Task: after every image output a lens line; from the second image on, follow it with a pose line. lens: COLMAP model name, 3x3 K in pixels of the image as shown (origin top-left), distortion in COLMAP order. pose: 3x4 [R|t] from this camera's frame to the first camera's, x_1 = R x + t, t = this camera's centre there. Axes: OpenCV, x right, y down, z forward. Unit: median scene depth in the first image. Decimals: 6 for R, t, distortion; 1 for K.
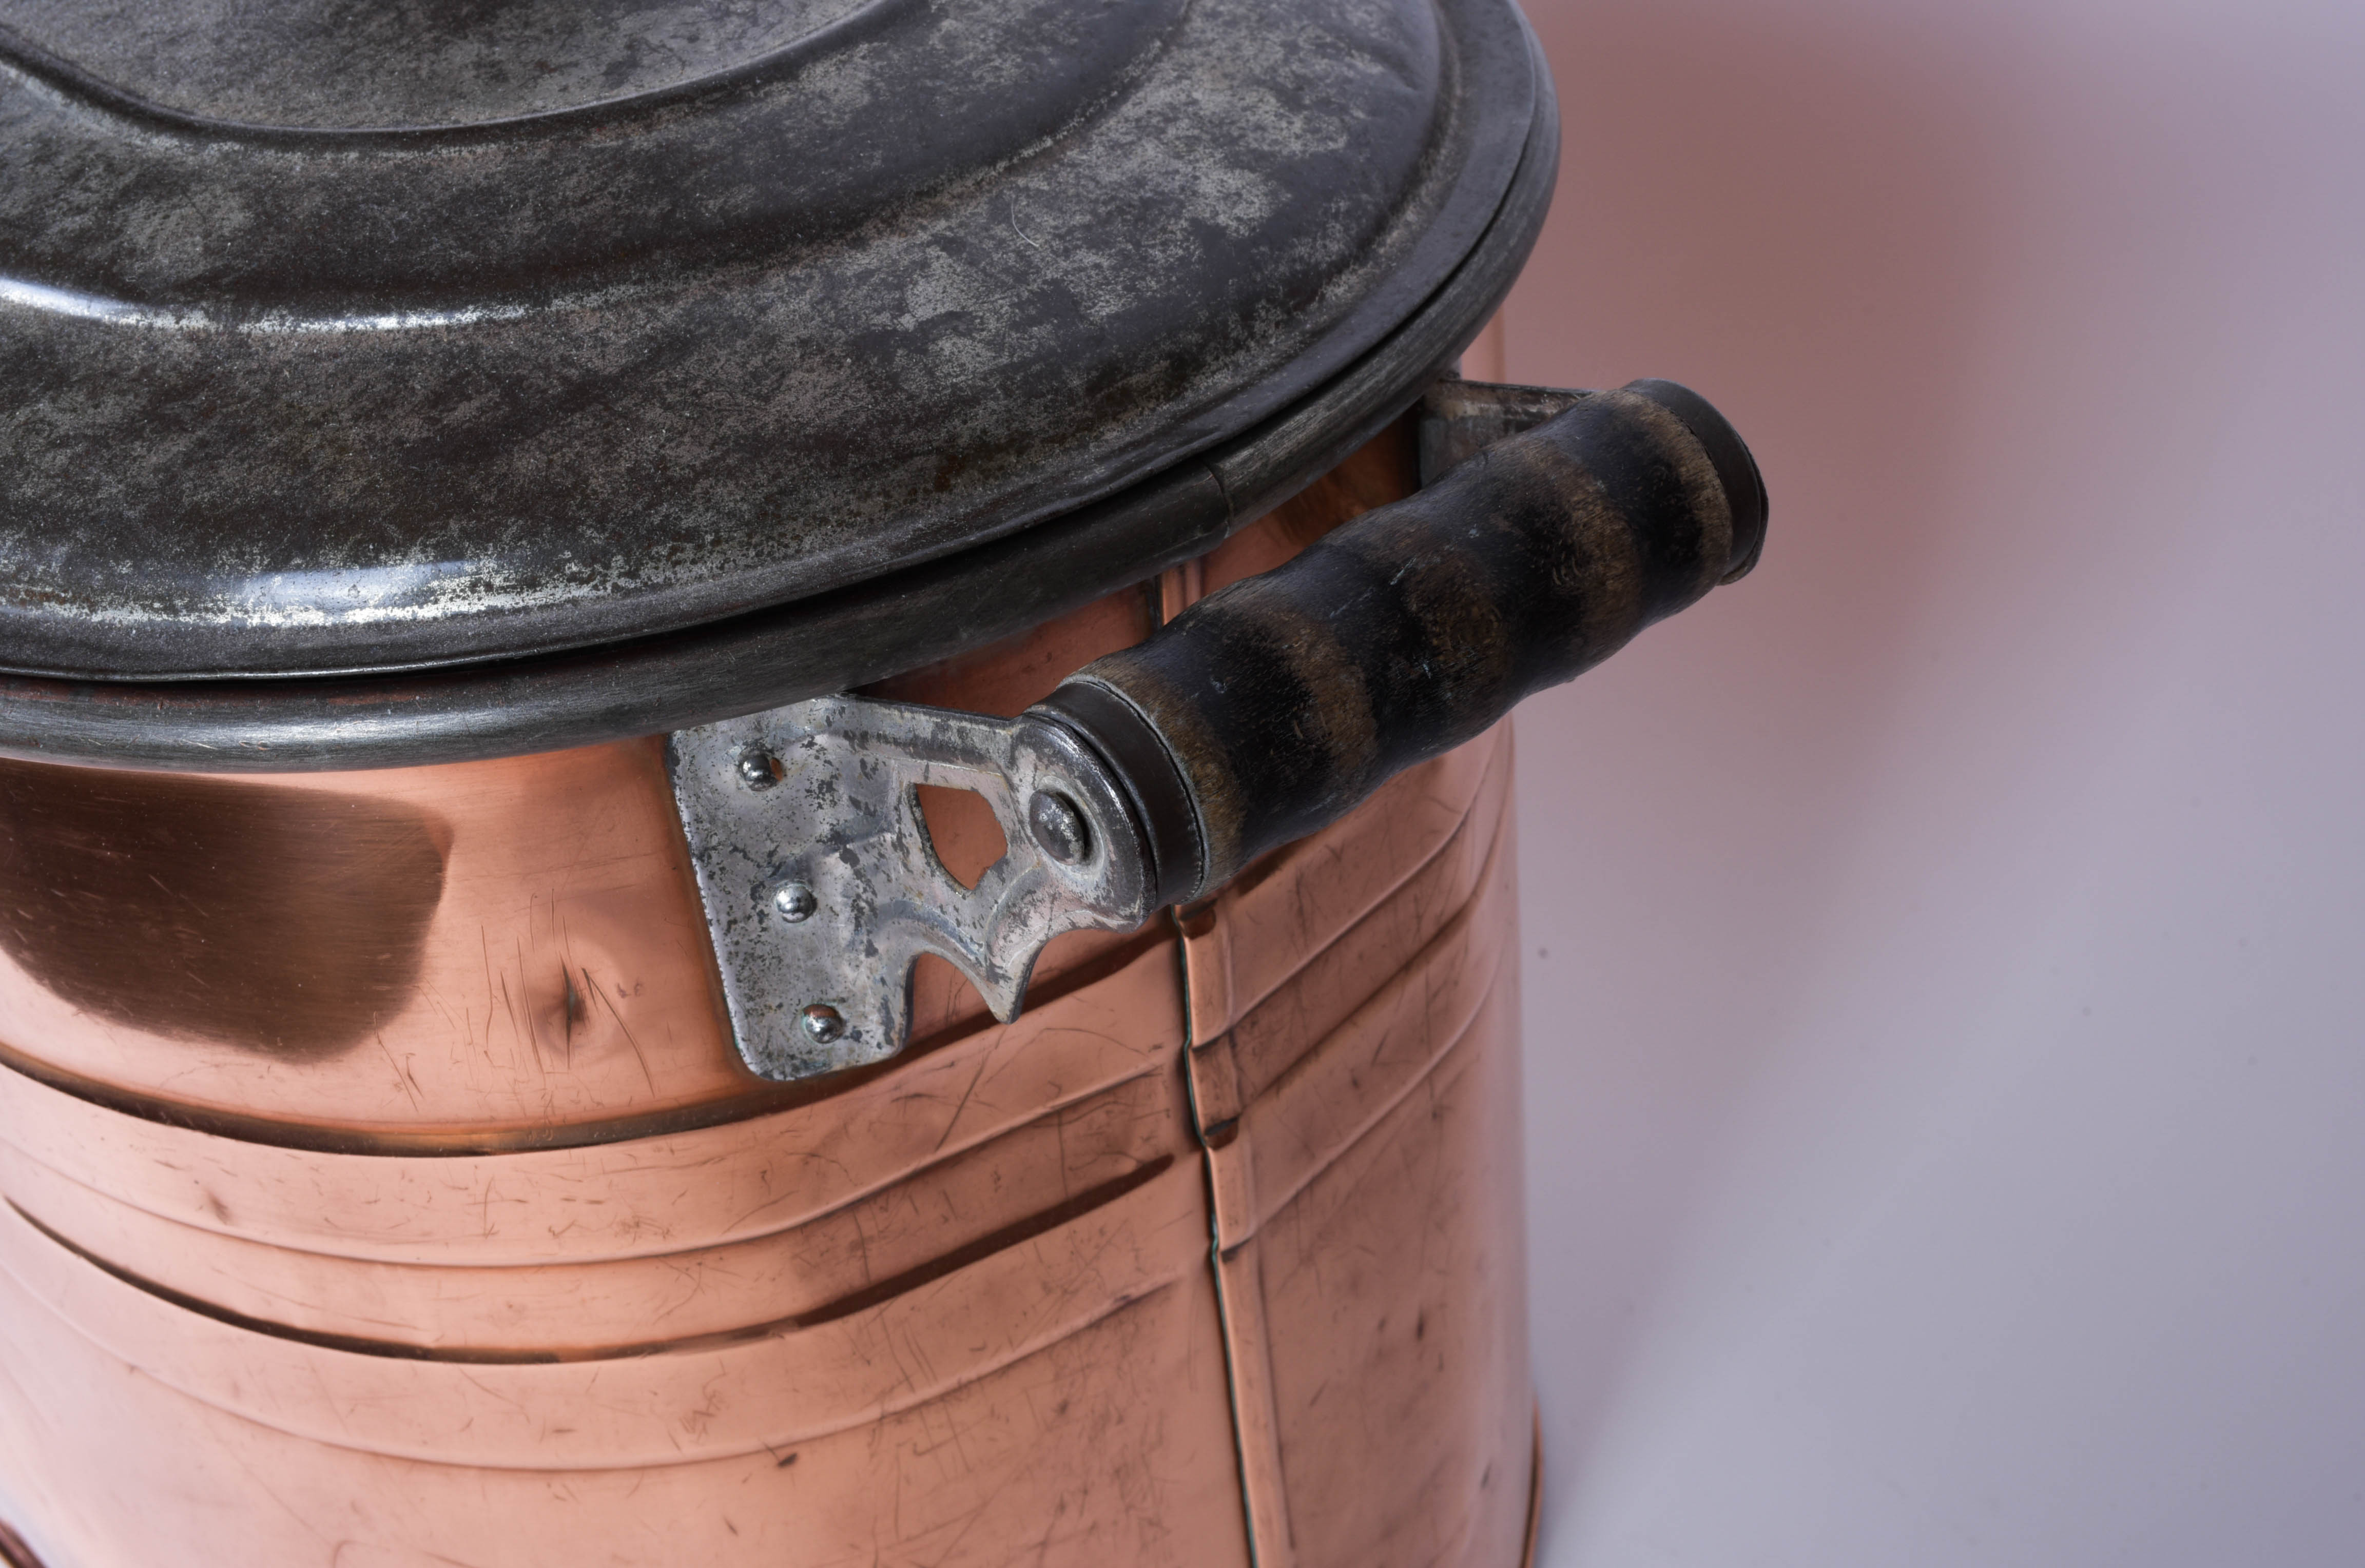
lens RADIAL K [[3148.1, 0, 1177.0], [0, 3148.1, 783.8], [0, 0, 1]] dist [0.002823, 0.000000]
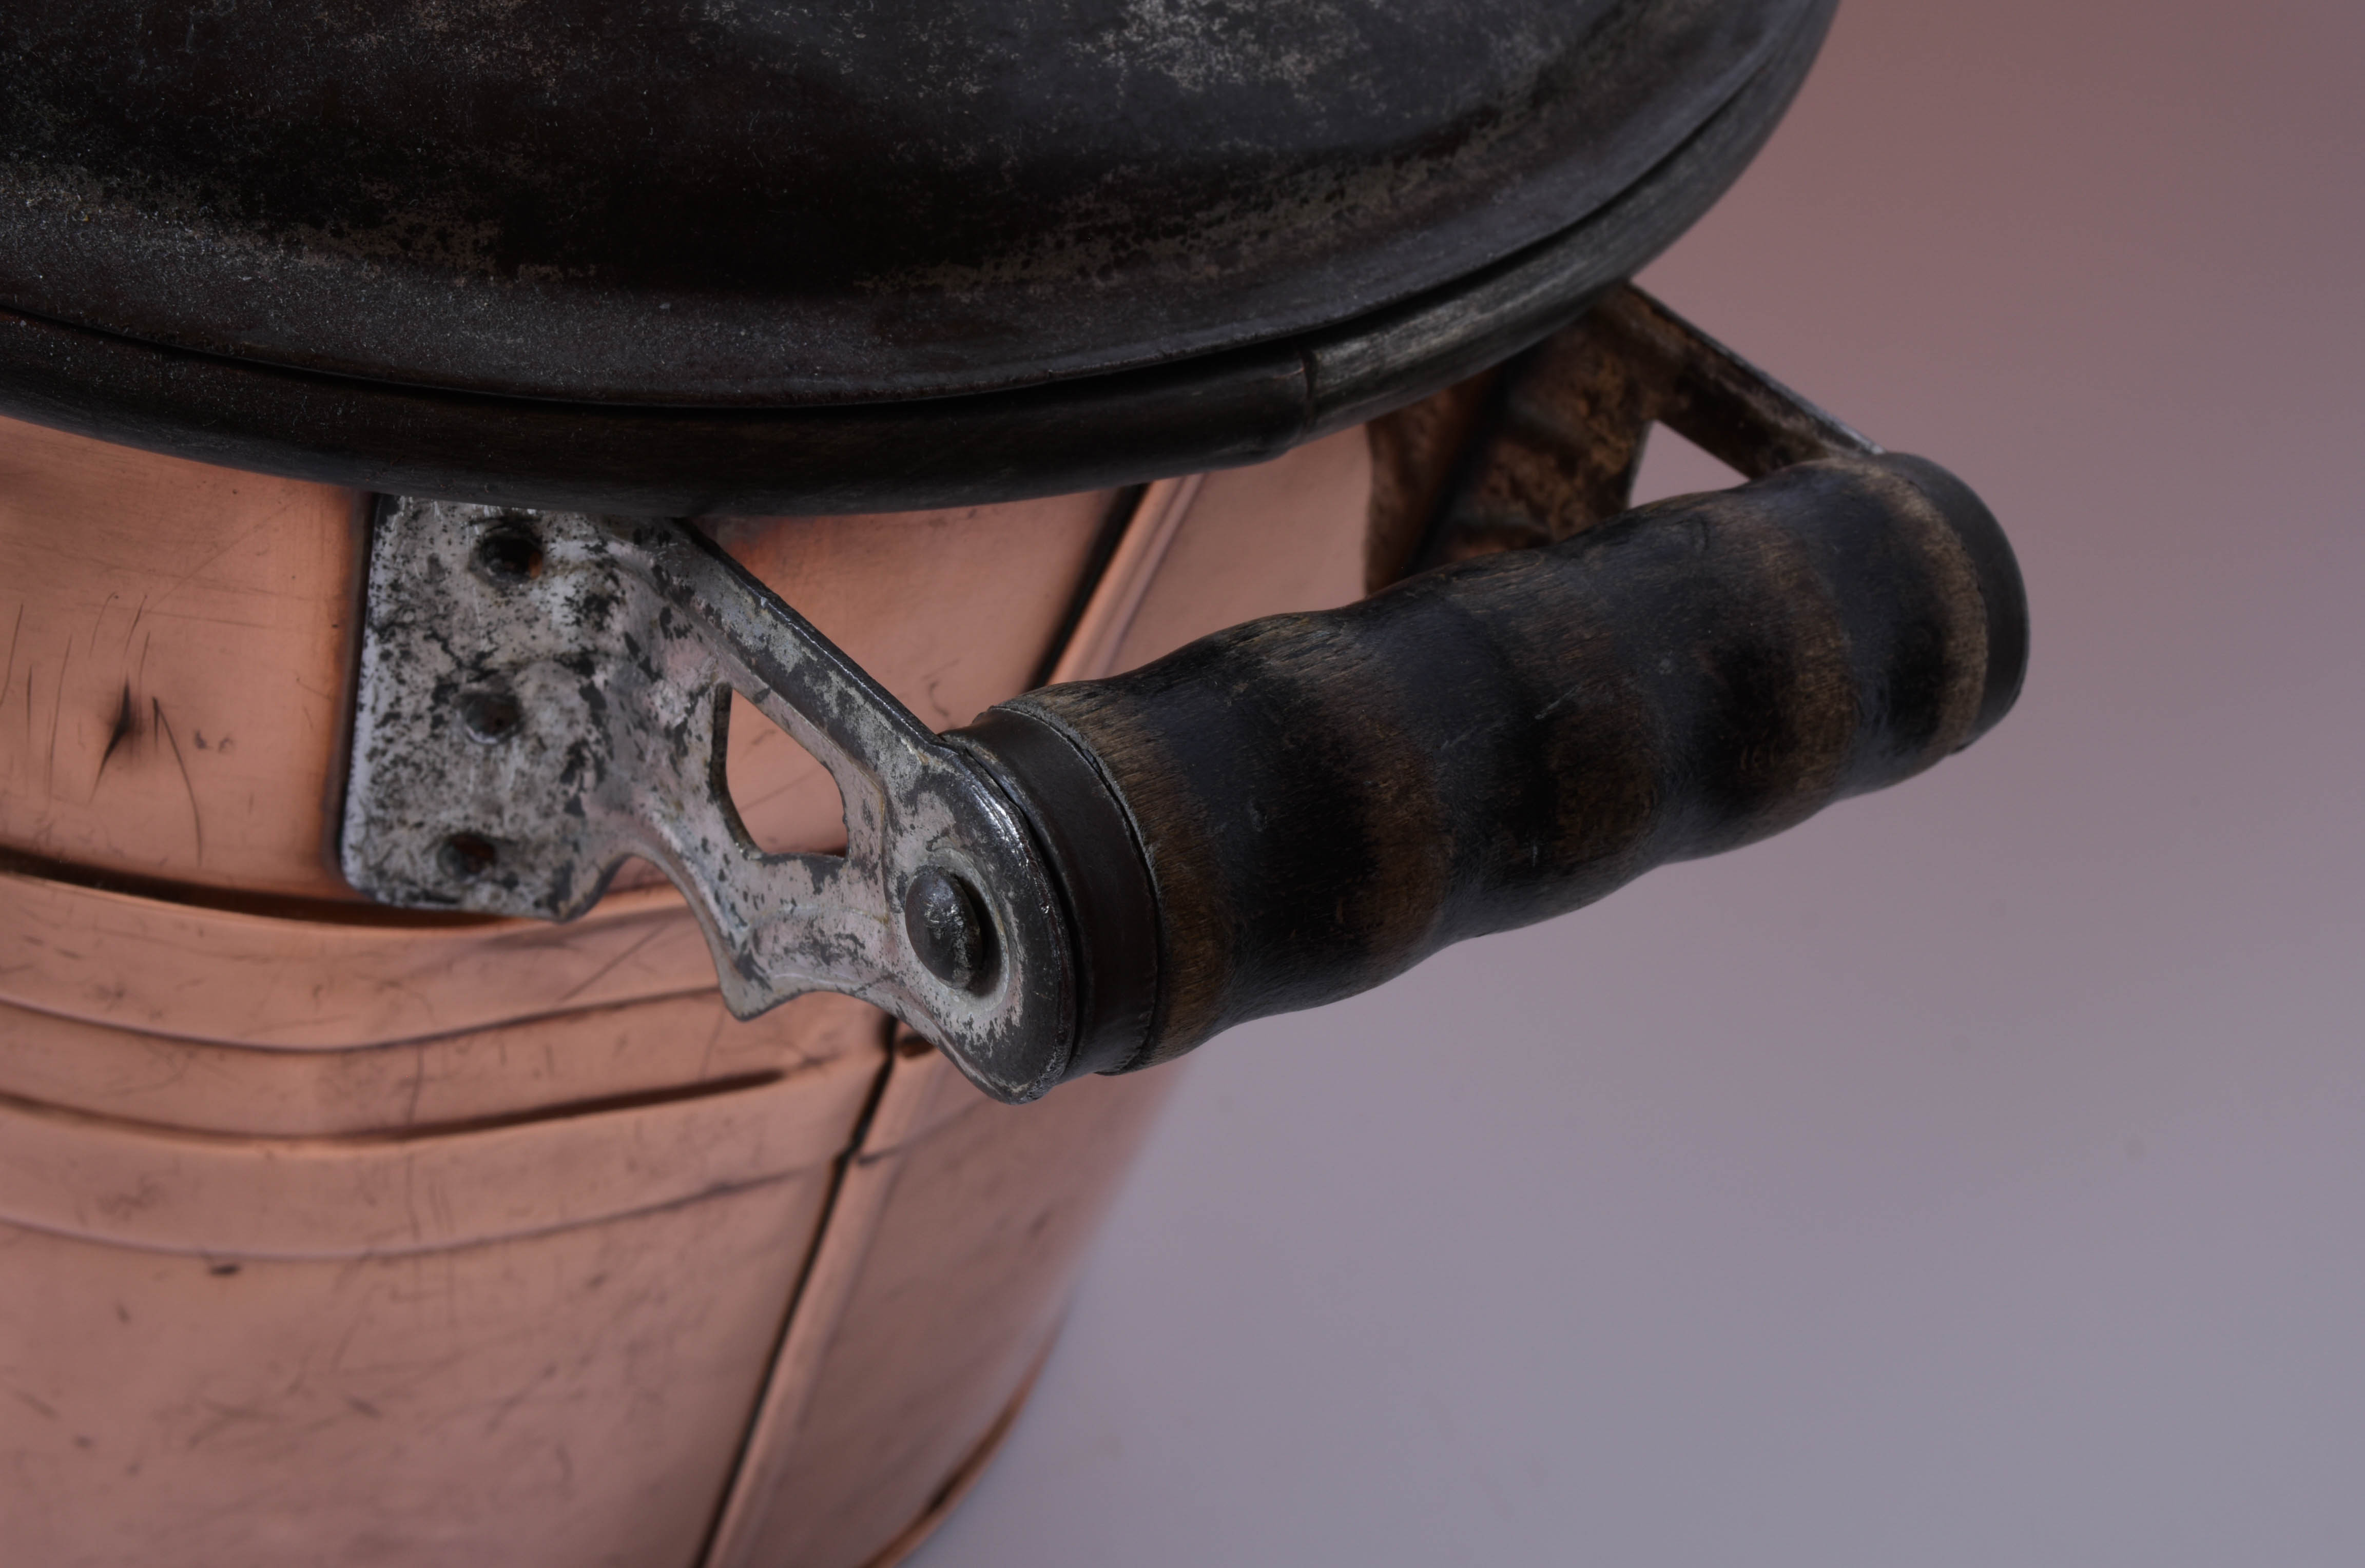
lens RADIAL K [[3148.1, 0, 1179.6], [0, 3148.1, 787.4], [0, 0, 1]] dist [0.002823, 0.000000]
pose [[0.923690, 0.331152, 0.192704, -0.096218], [-0.367013, 0.909139, 0.196897, -0.118908], [-0.109992, -0.252597, 0.961299, 0.286715]]
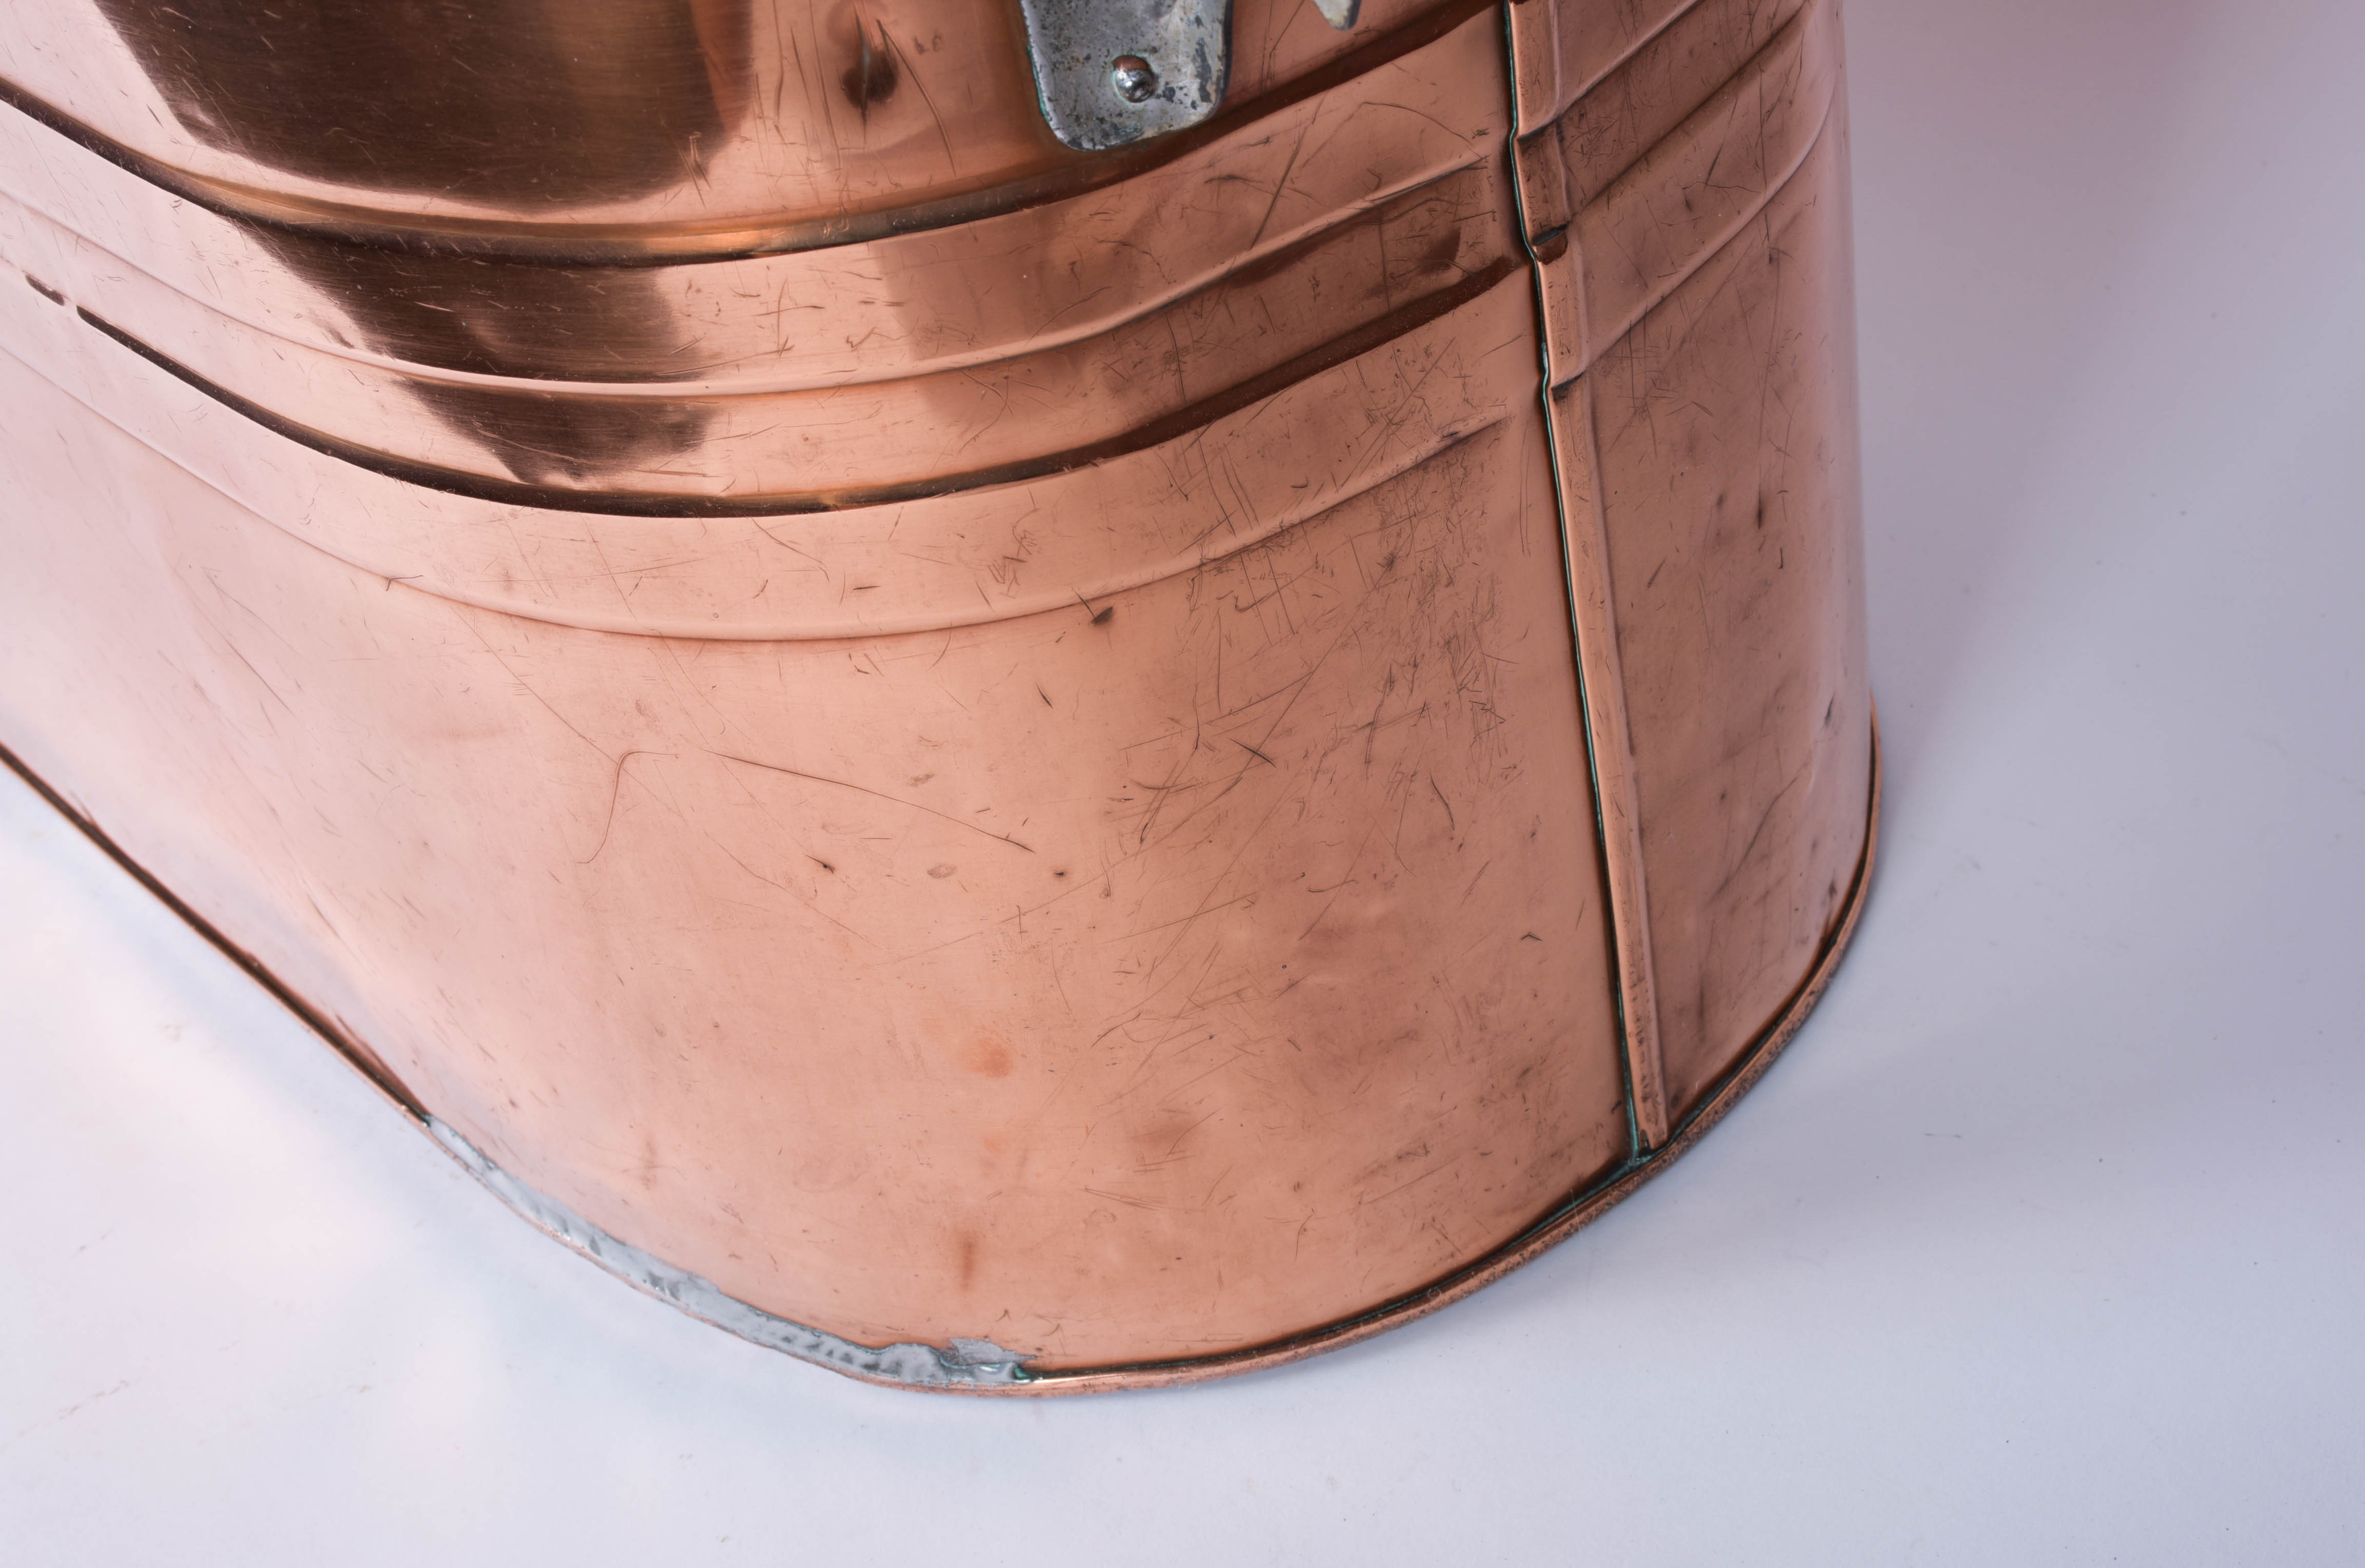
lens RADIAL K [[3686.4, 0, 1185.8], [0, 3686.4, 782.1], [0, 0, 1]] dist [-0.013540, 0.000000]
pose [[0.997759, -0.052862, -0.041012, -0.057155], [0.056708, 0.993459, 0.099112, 0.157251], [0.035504, -0.101216, 0.994231, -0.087780]]
